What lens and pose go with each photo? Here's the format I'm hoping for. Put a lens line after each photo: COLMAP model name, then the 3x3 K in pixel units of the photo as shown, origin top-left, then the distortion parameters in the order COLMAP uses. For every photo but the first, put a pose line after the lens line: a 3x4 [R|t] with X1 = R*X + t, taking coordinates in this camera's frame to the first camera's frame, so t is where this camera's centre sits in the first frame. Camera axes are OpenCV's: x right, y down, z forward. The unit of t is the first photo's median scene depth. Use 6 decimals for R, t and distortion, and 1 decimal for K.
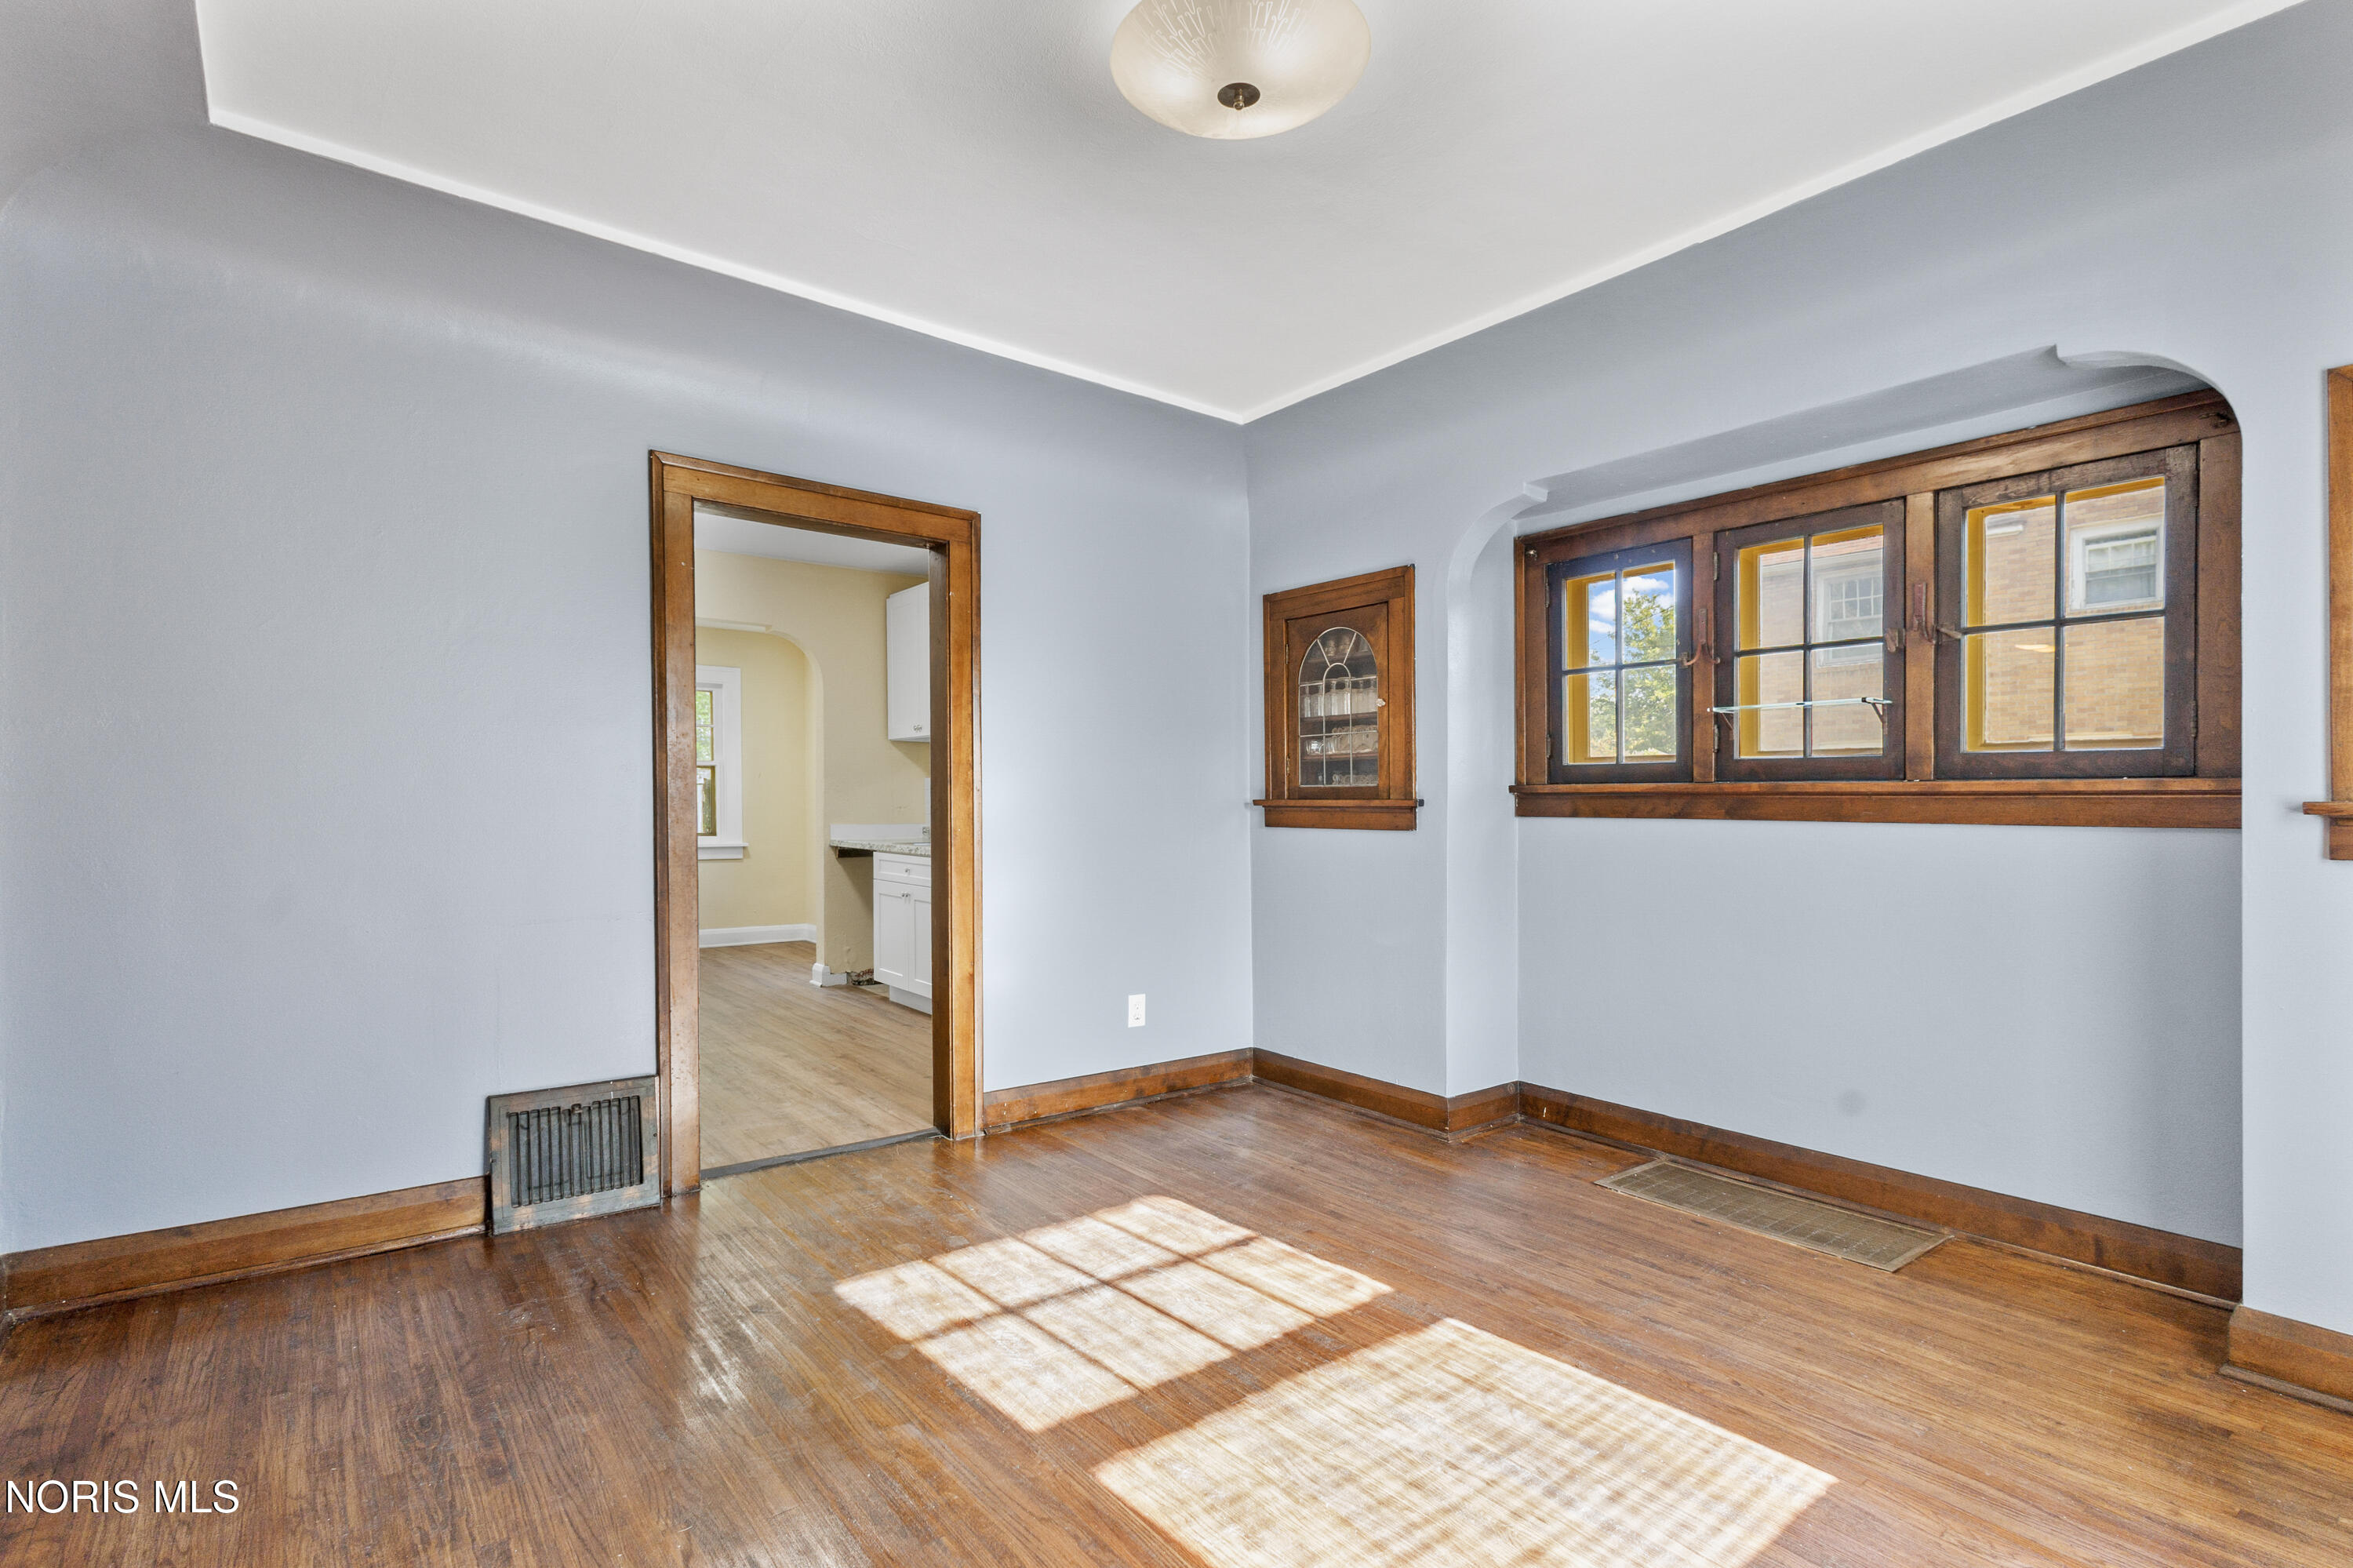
lens RADIAL K [[1127.1, 0, 1164.7], [0, 1127.1, 845.6], [0, 0, 1]] dist [0.017614, -0.007499]
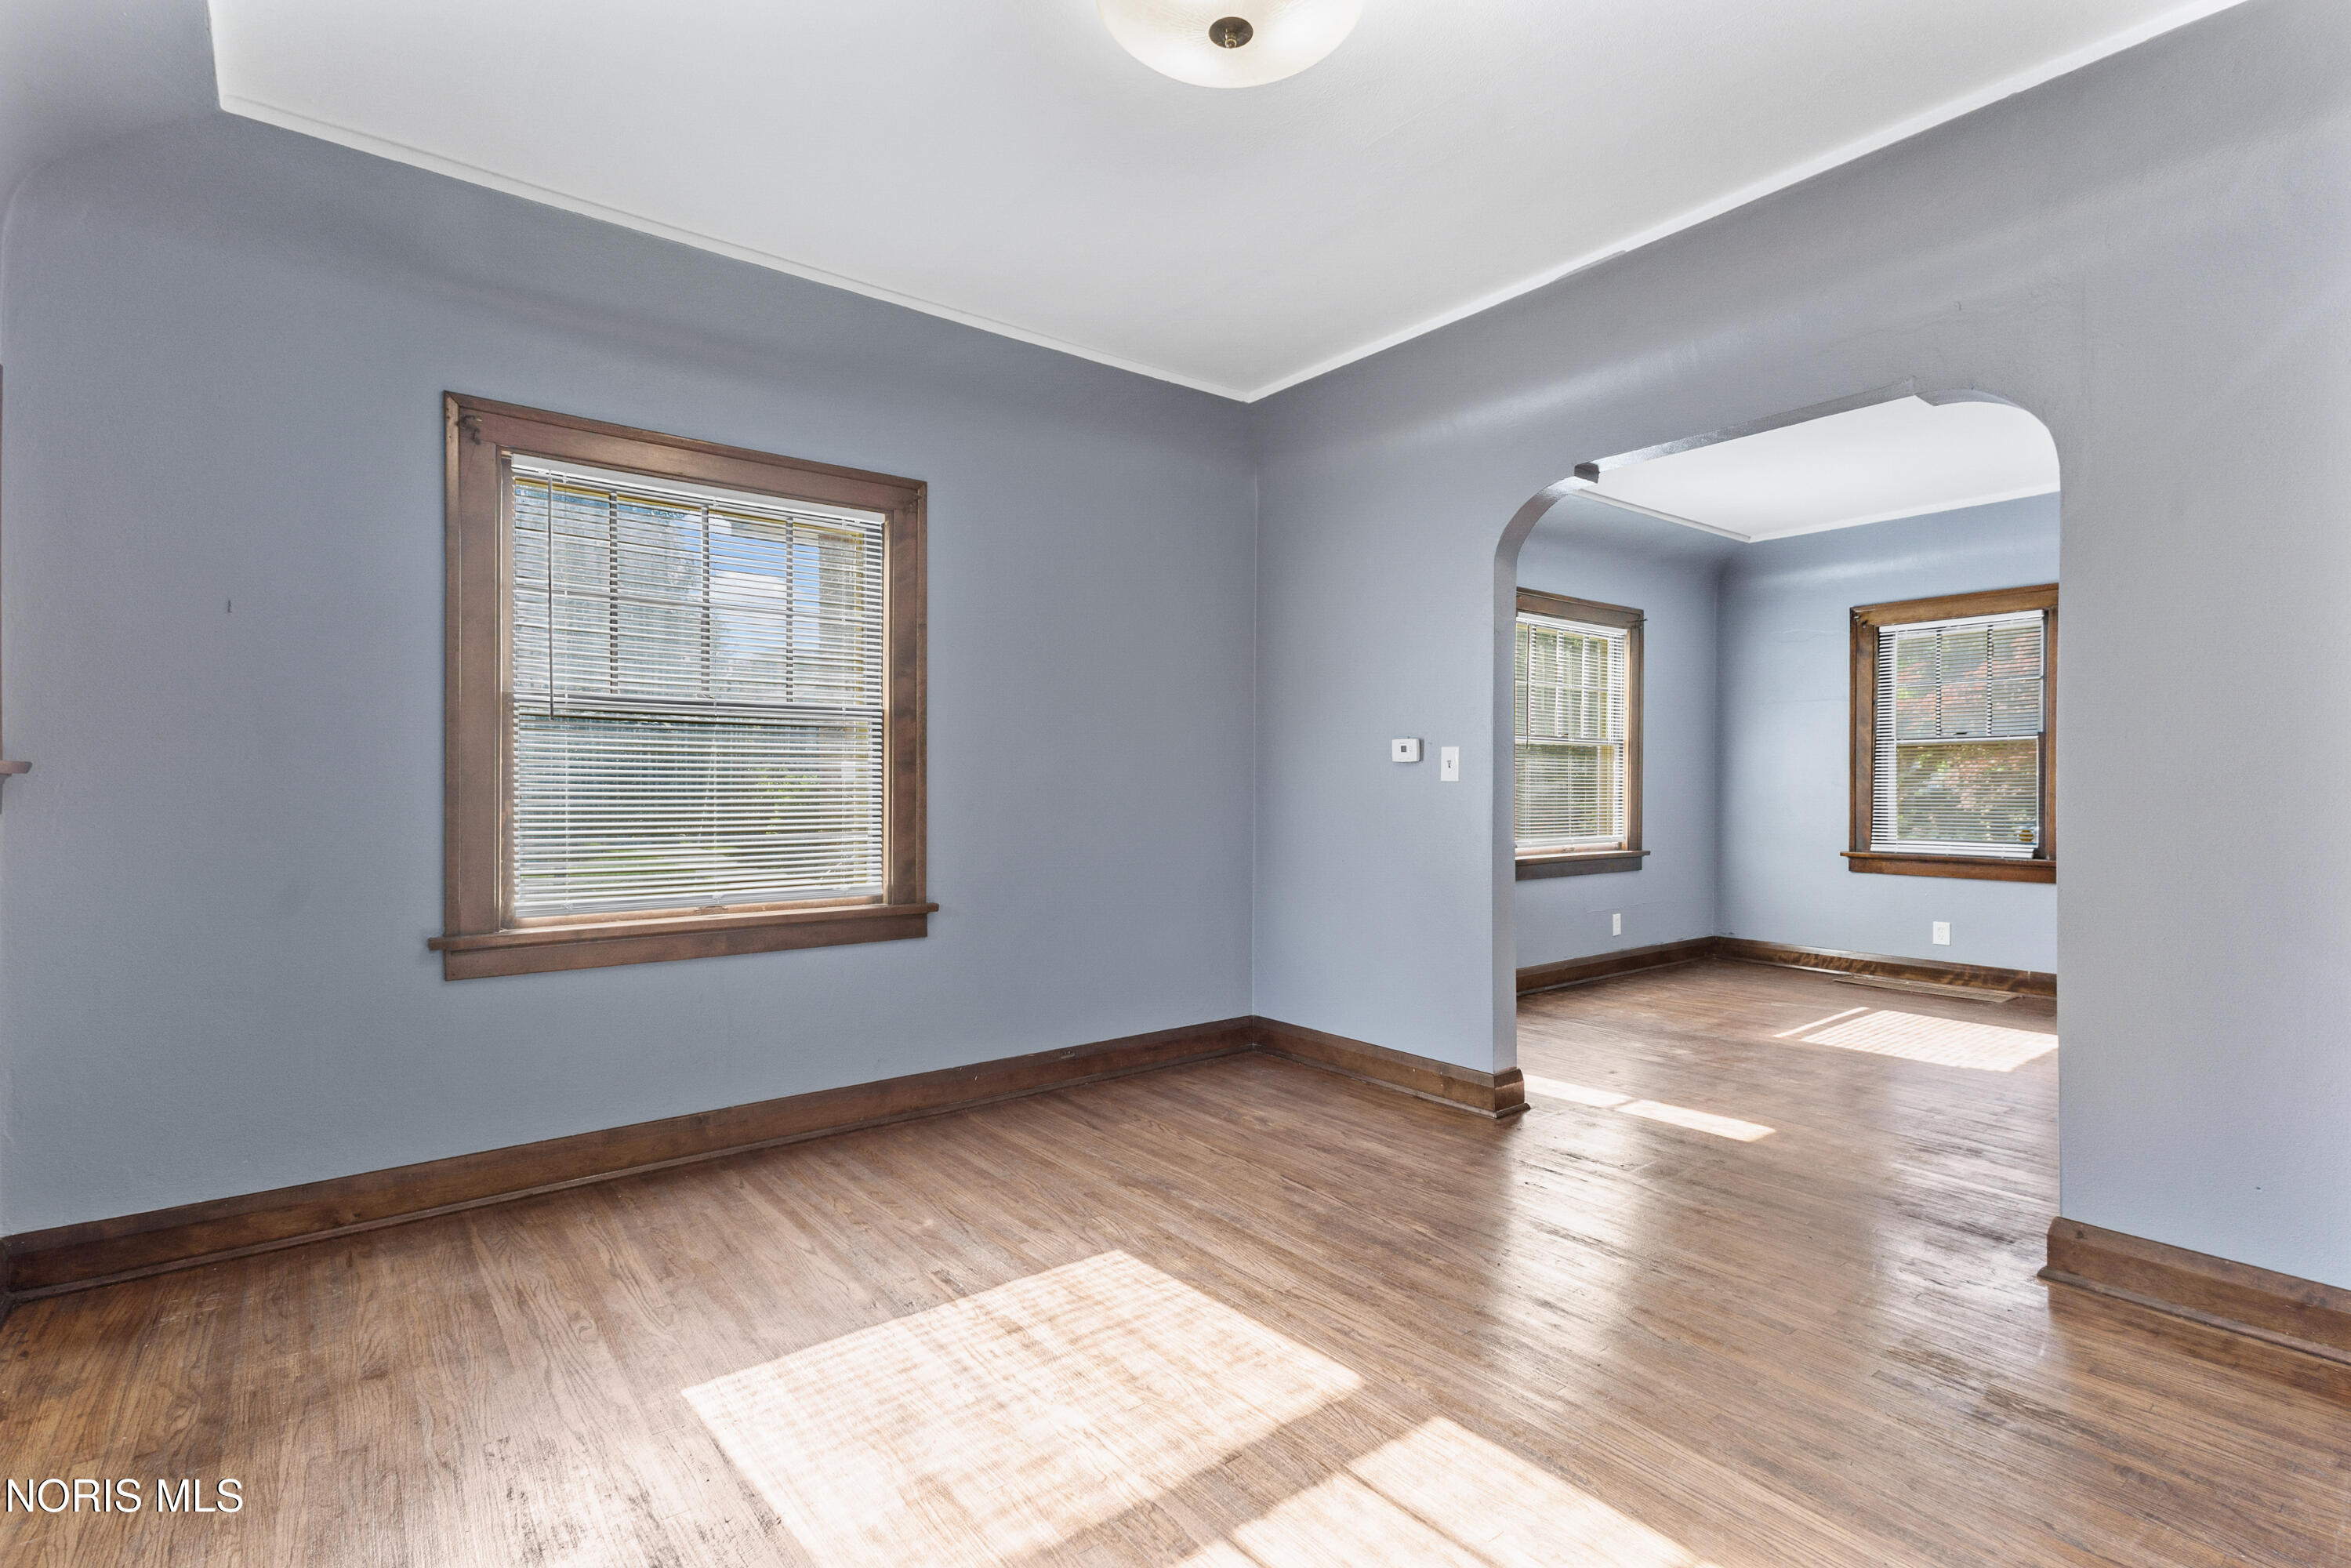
lens RADIAL K [[1086.5, 0, 1186.9], [0, 1086.5, 823.8], [0, 0, 1]] dist [0.009577, -0.001540]
pose [[-0.999929, -0.009094, 0.007728, 0.068138], [-0.008546, 0.997635, 0.068203, -0.038154], [-0.008330, 0.068132, -0.997642, 1.278437]]
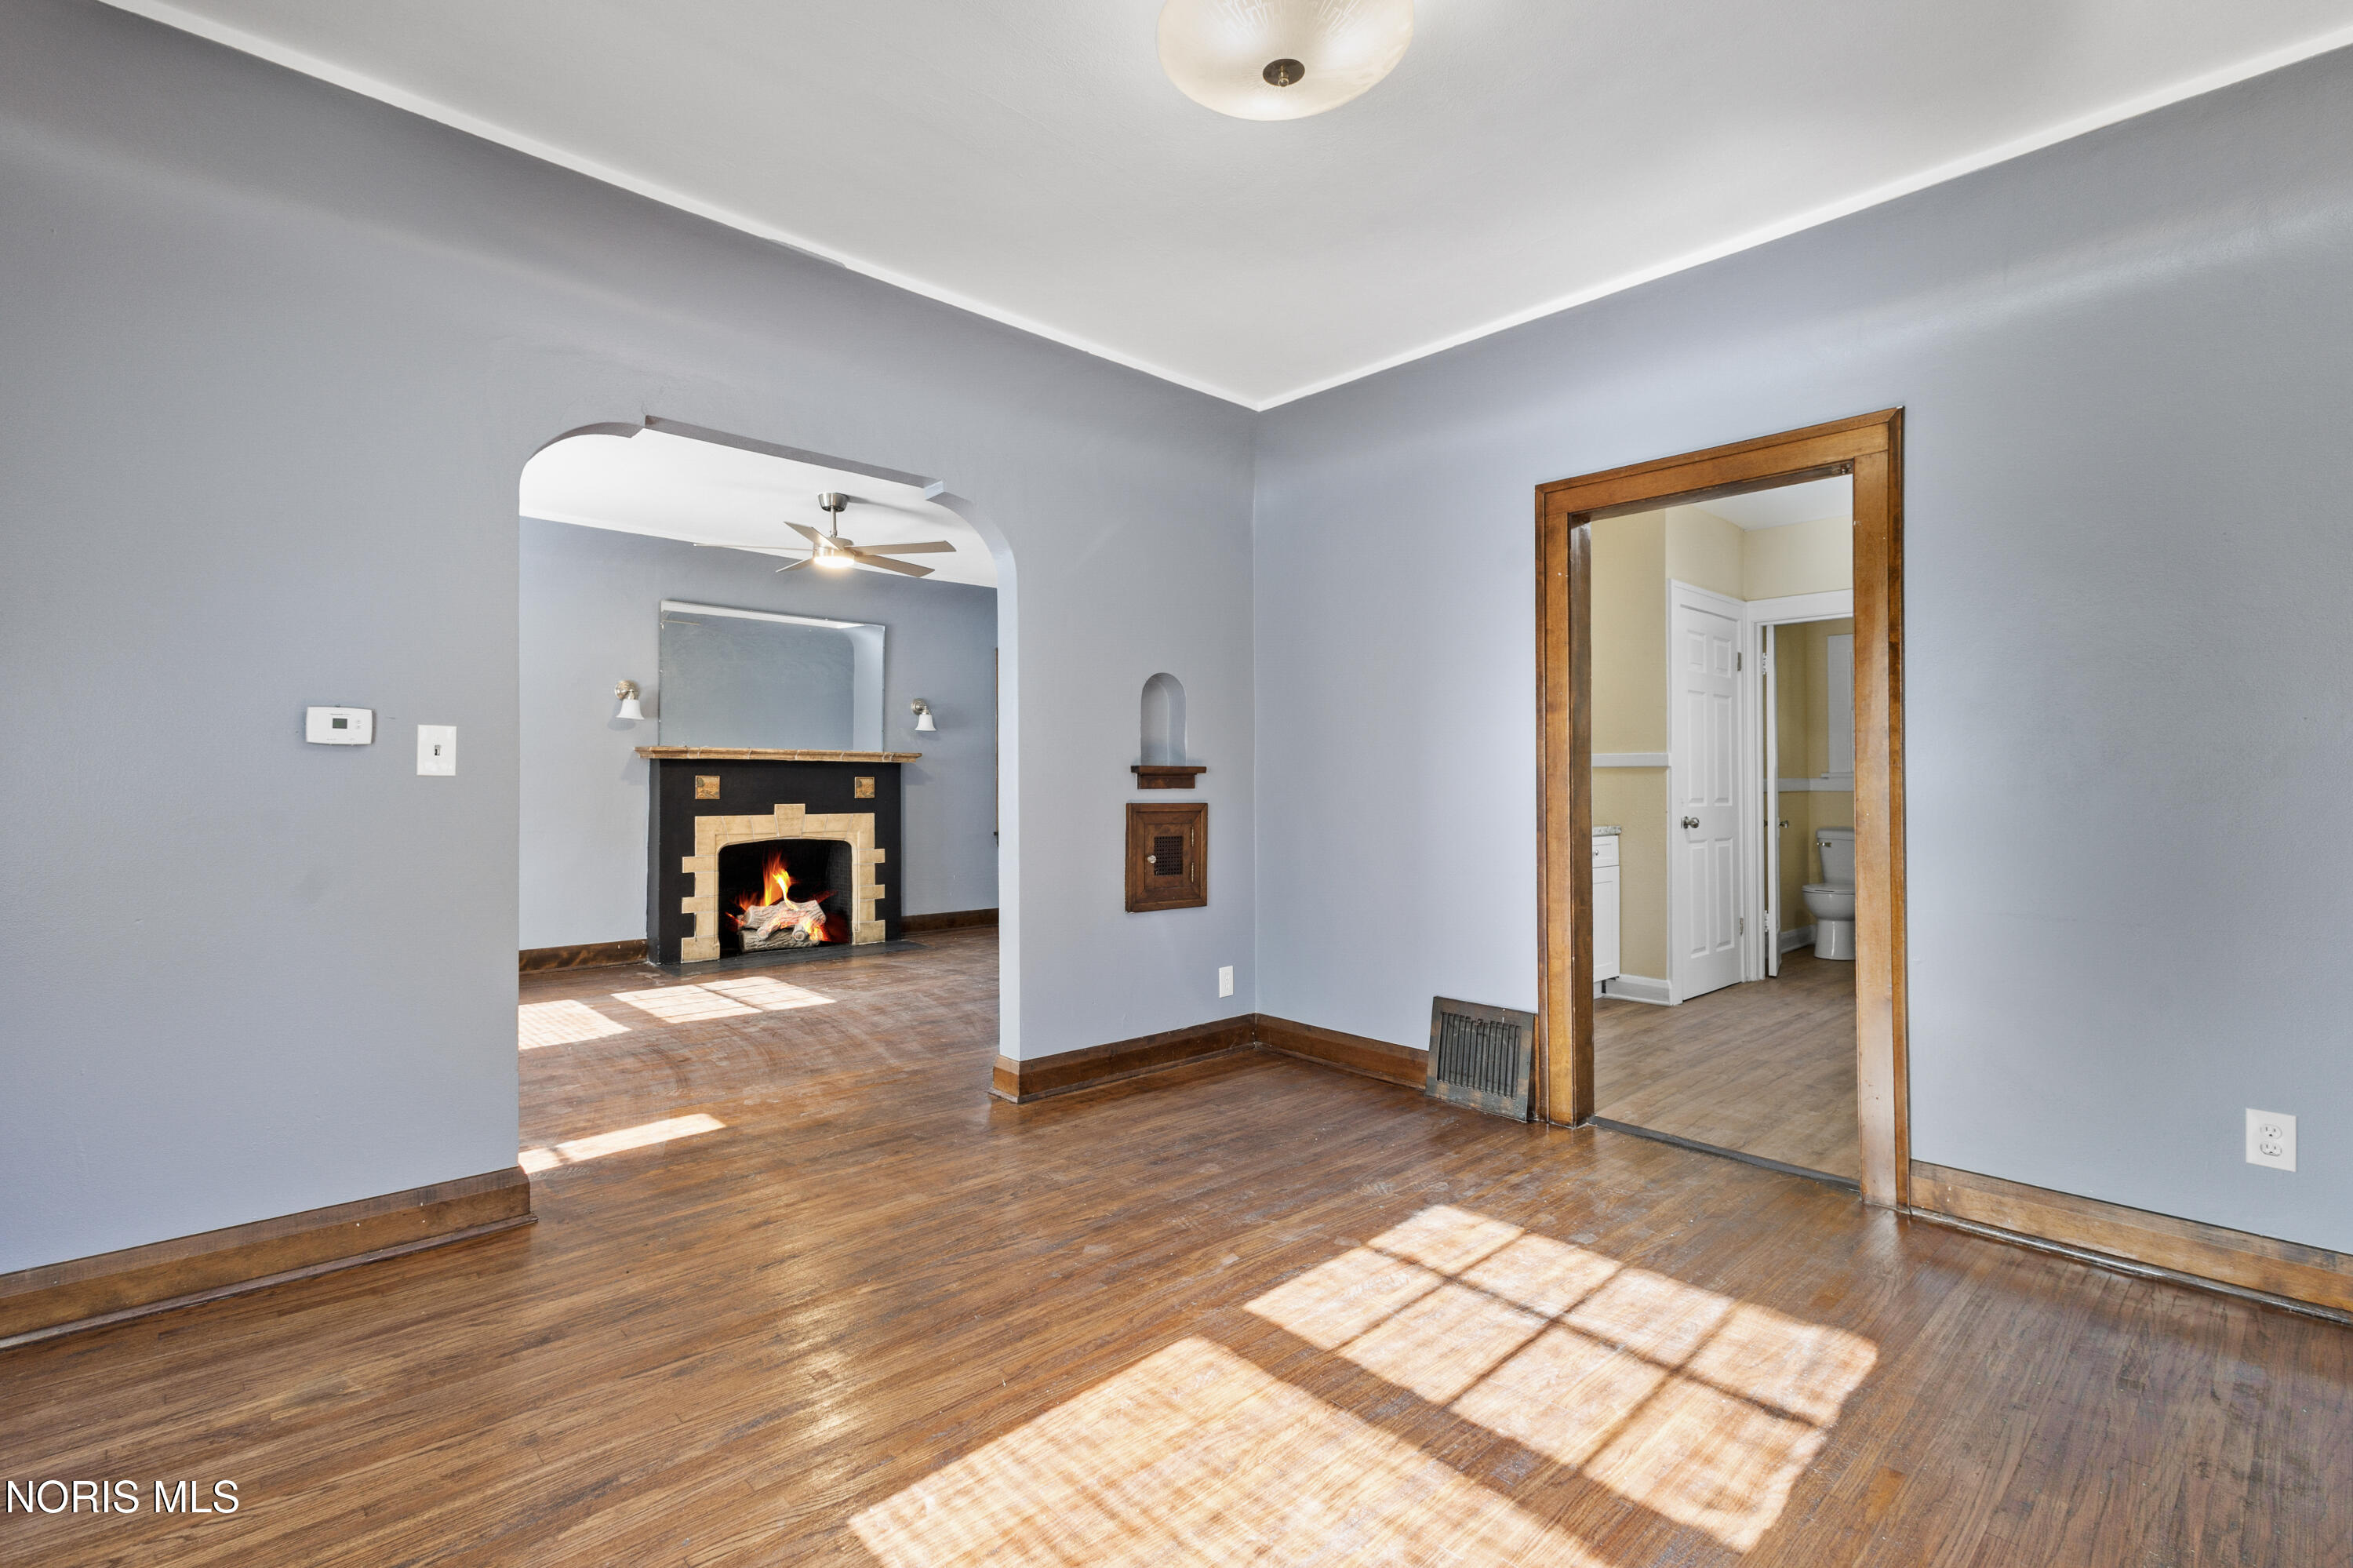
lens RADIAL K [[1087.4, 0, 1158.3], [0, 1087.4, 783.9], [0, 0, 1]] dist [0.009577, -0.001540]
pose [[0.071005, -0.007320, -0.997449, 0.685734], [-0.037558, 0.999244, -0.010007, -0.010366], [0.996769, 0.038173, 0.070677, 0.541859]]
